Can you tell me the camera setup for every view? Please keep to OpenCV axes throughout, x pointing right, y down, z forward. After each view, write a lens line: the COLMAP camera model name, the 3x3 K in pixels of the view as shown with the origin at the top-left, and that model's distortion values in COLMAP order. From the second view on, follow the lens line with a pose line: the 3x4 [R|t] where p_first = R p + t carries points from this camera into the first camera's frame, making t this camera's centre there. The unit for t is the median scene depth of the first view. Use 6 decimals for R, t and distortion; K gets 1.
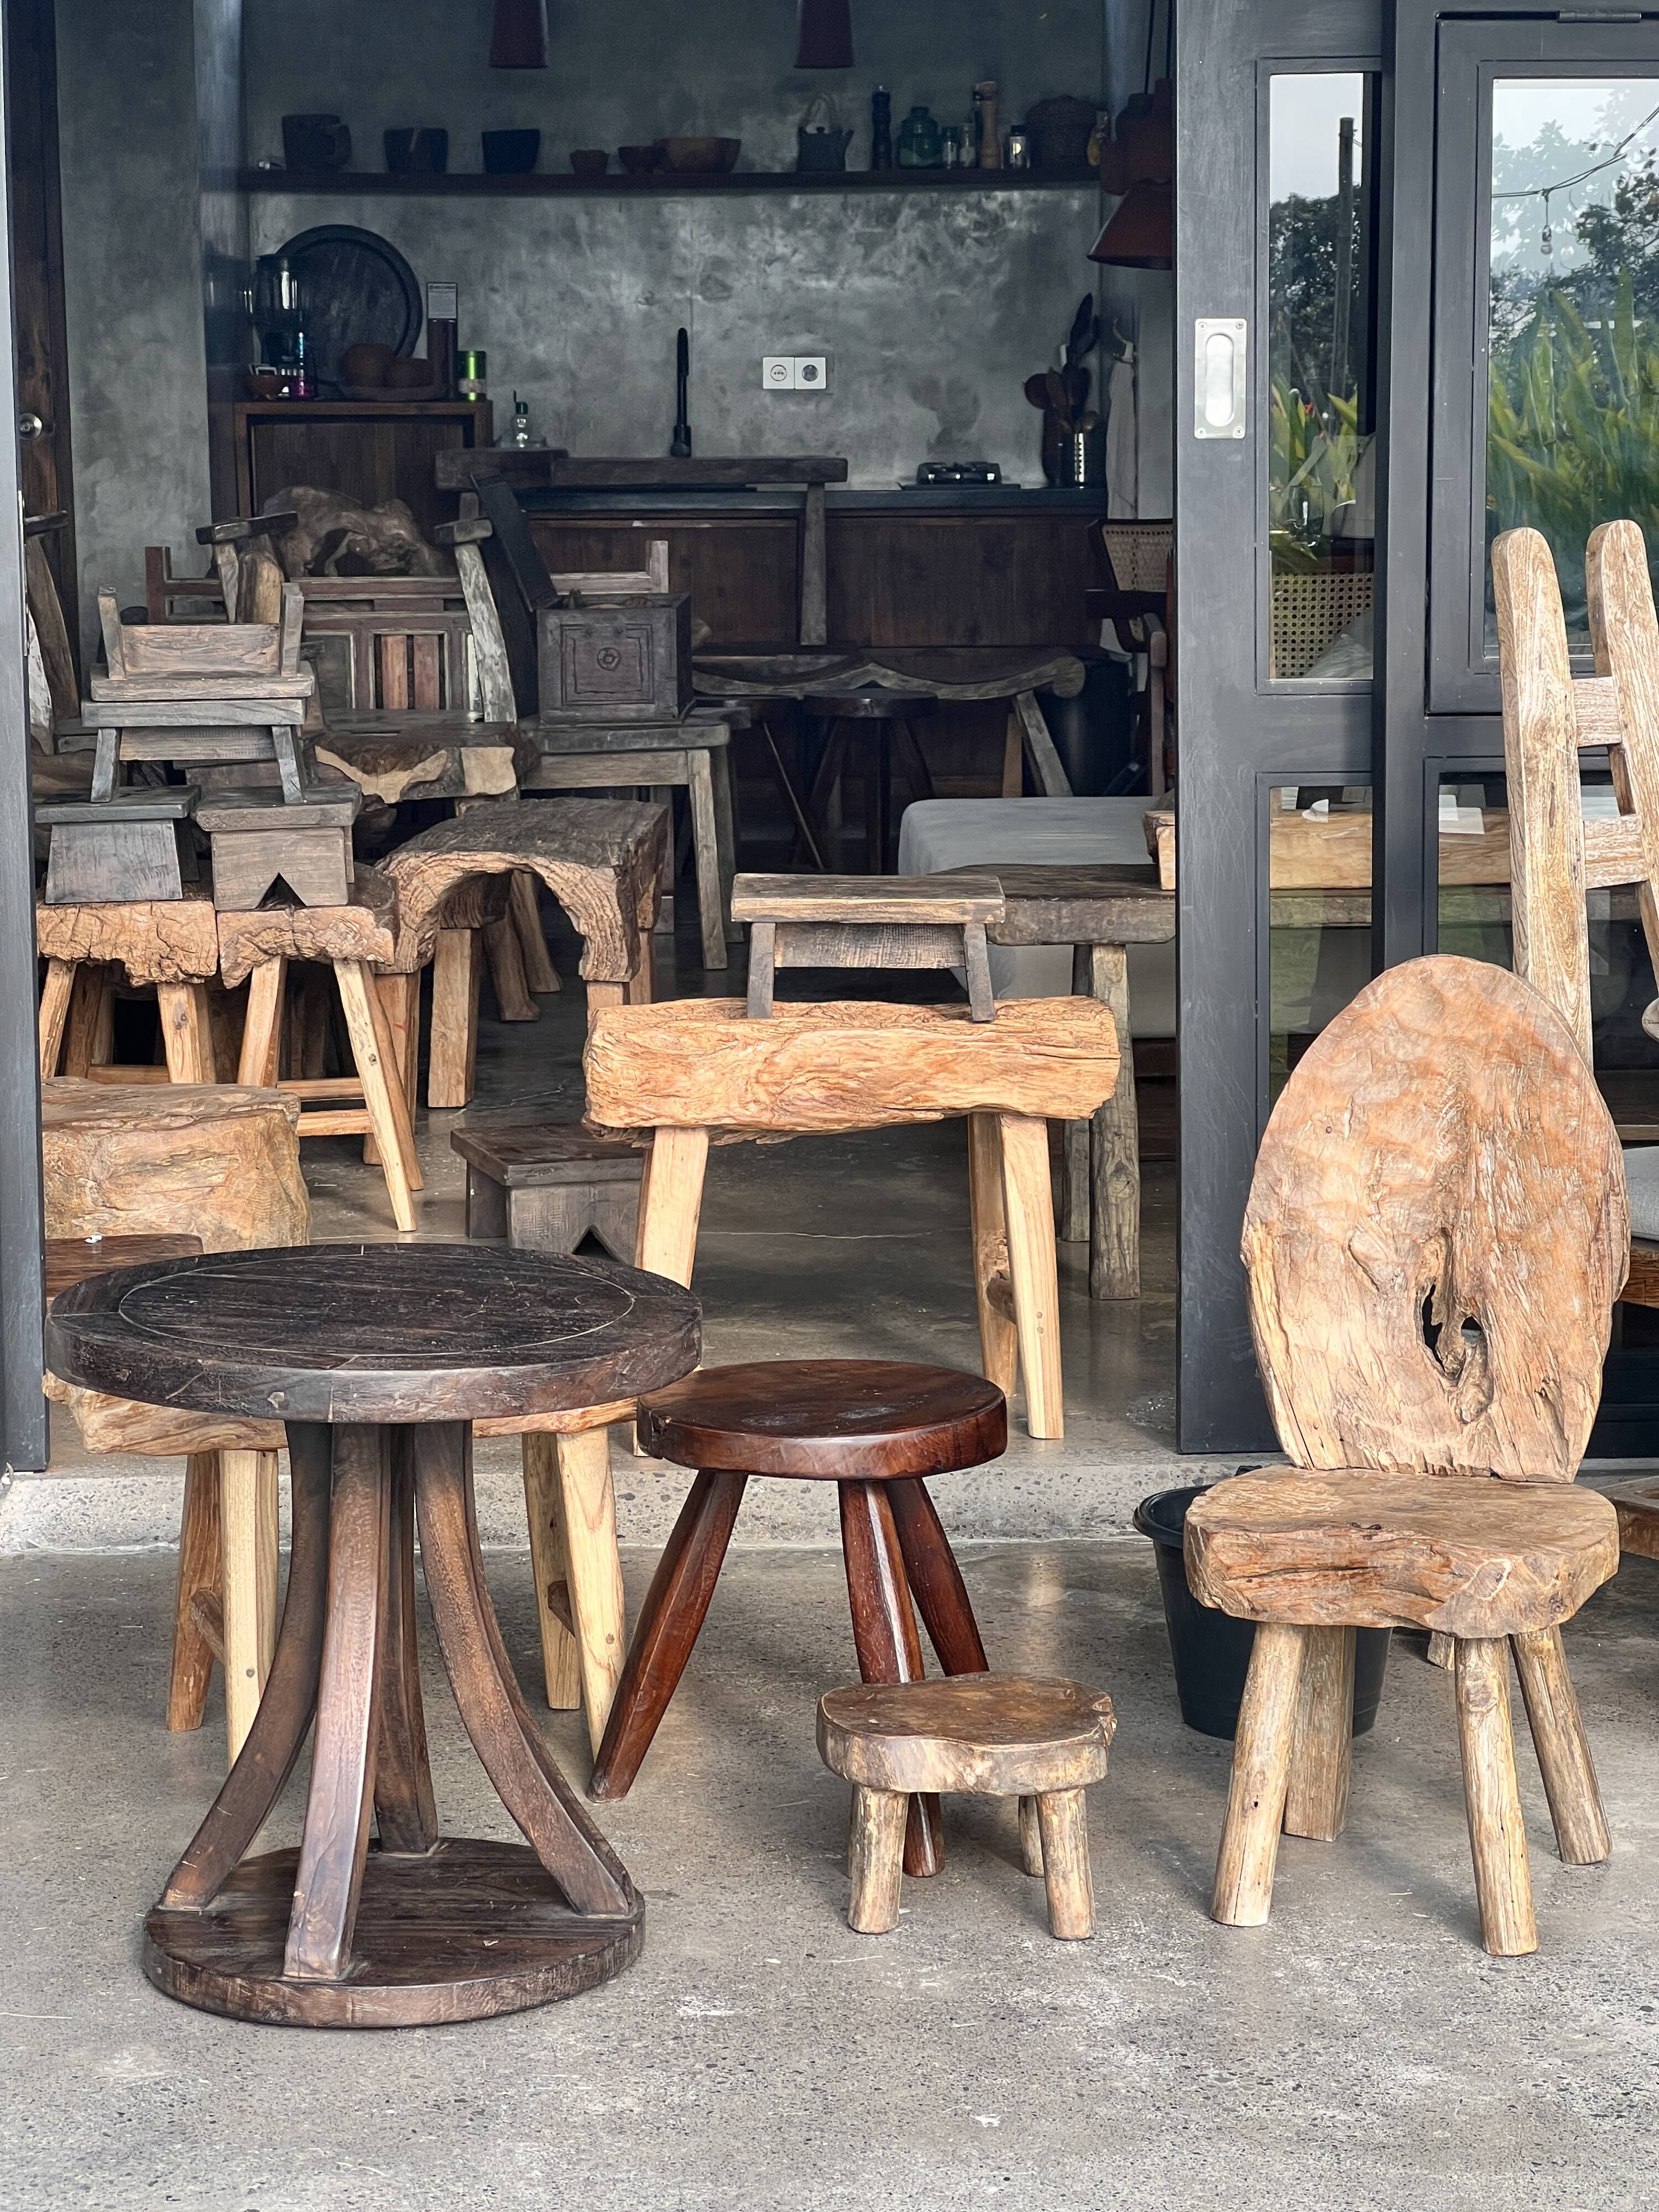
lens RADIAL K [[5013.8, 0, 823.0], [0, 5013.8, 1068.2], [0, 0, 1]] dist [0.151576, 0.000000]
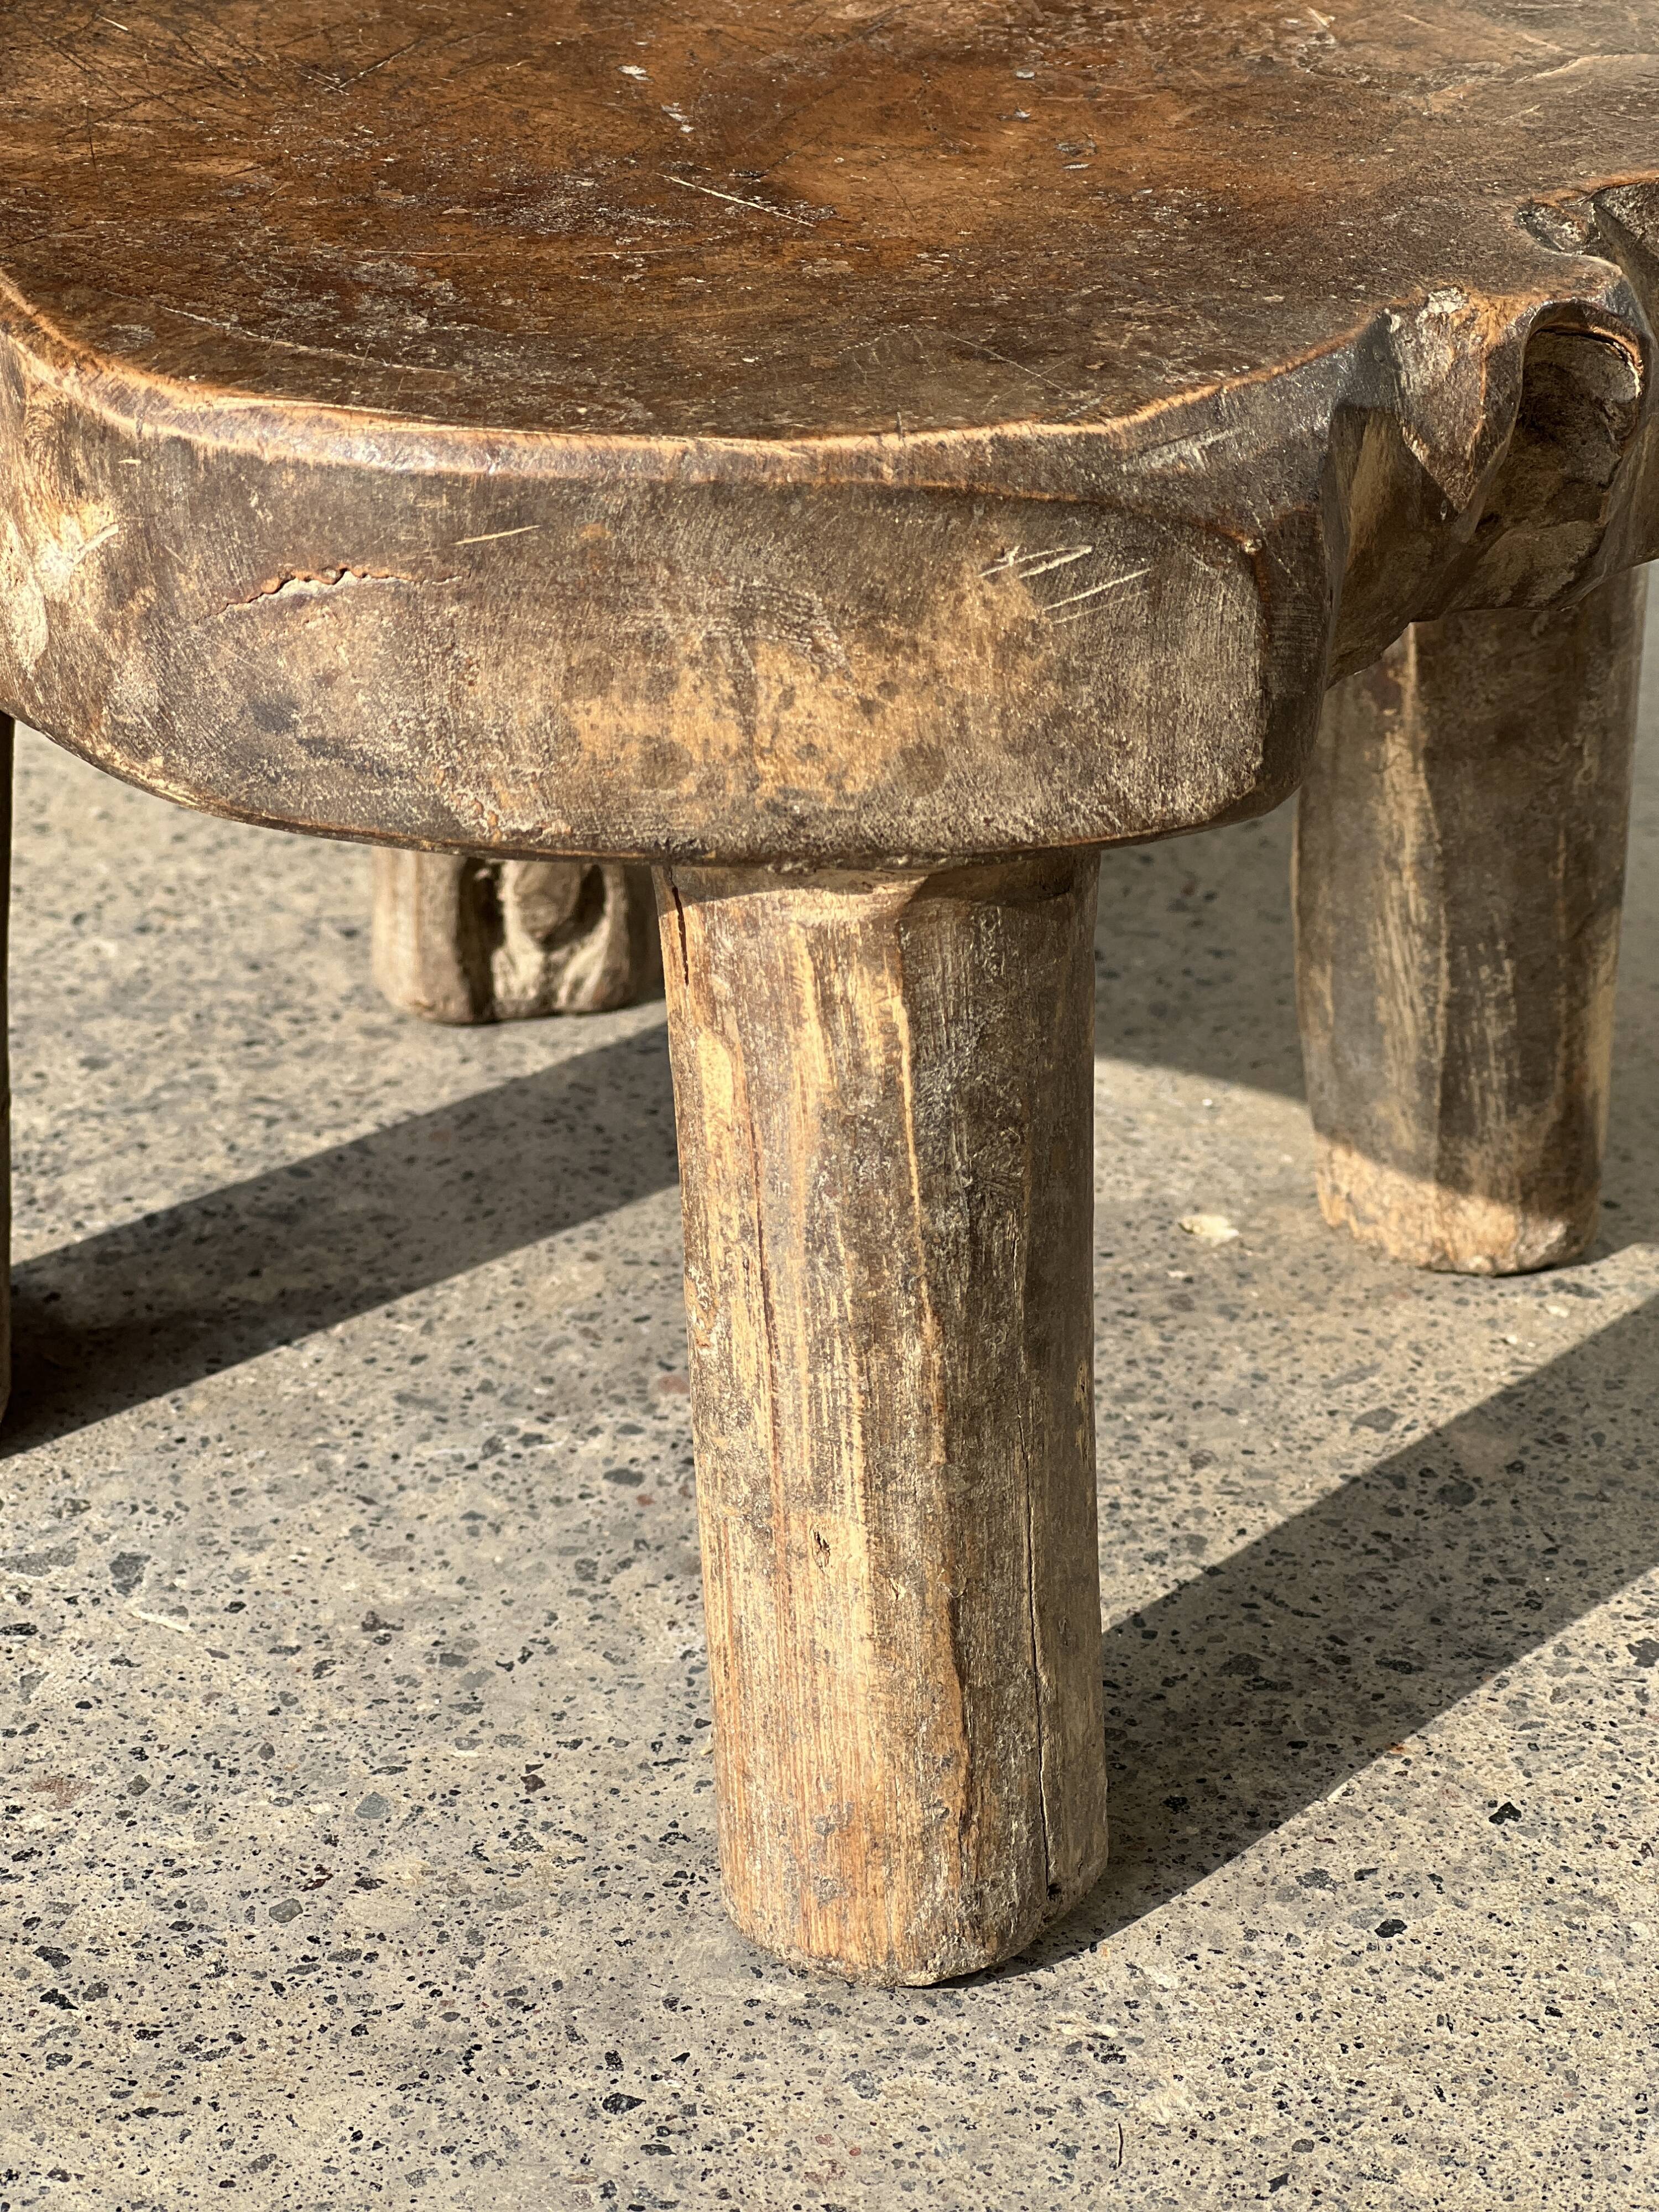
lens RADIAL K [[5013.8, 0, 810.2], [0, 5013.8, 1101.8], [0, 0, 1]] dist [0.151576, 0.000000]
pose [[0.852669, 0.240233, -0.463944, 0.097822], [-0.075832, 0.935517, 0.345048, 0.102558], [0.516919, -0.259030, 0.815903, 0.853445]]
